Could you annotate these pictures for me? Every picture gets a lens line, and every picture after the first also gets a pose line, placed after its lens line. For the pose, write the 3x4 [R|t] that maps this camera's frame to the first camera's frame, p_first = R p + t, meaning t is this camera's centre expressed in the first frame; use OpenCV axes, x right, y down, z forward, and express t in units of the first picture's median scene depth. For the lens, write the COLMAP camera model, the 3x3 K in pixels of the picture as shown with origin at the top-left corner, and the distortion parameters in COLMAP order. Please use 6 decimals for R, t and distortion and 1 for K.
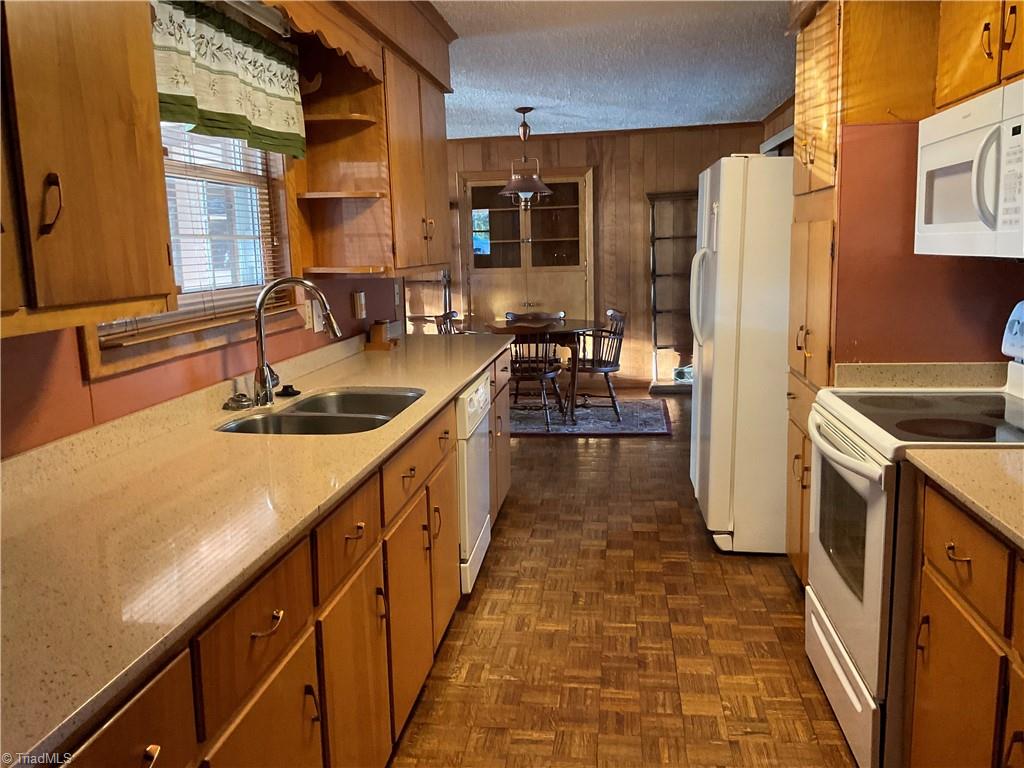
lens RADIAL K [[848.2, 0, 512.0], [0, 848.2, 382.7], [0, 0, 1]] dist [0.014367, -0.036223]
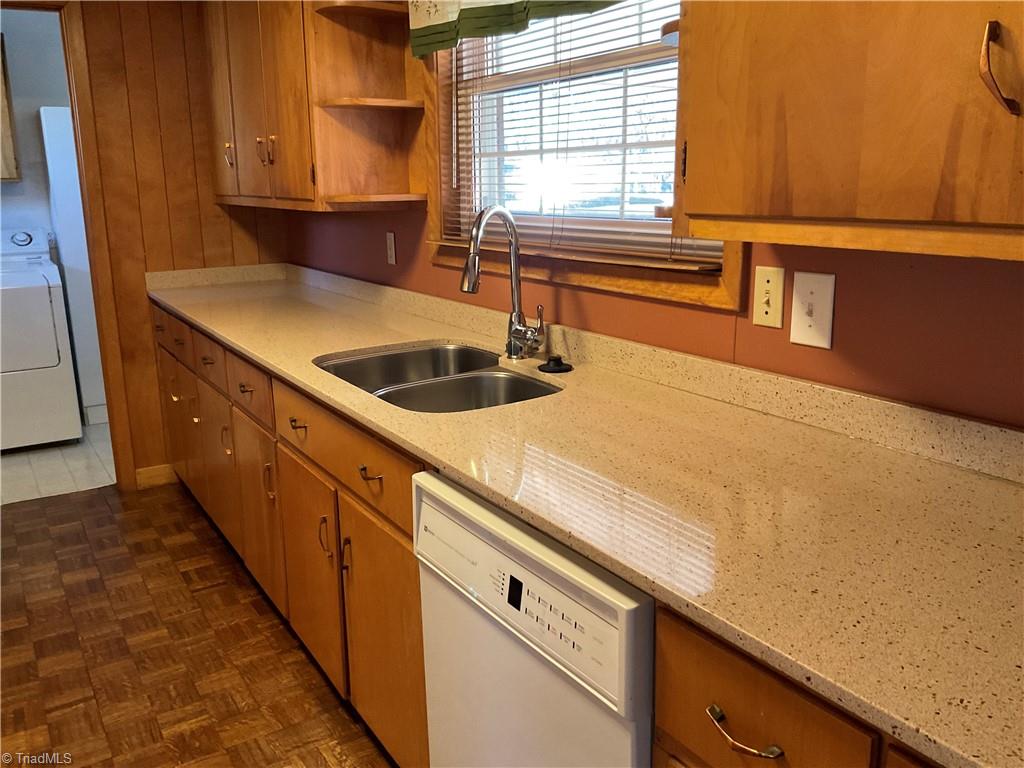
lens RADIAL K [[848.2, 0, 512.9], [0, 848.2, 384.1], [0, 0, 1]] dist [0.014367, -0.036223]
pose [[-0.770506, 0.181116, -0.611161, 0.232092], [-0.066496, 0.930716, 0.359648, -0.259211], [0.633955, 0.317750, -0.705079, 1.652204]]
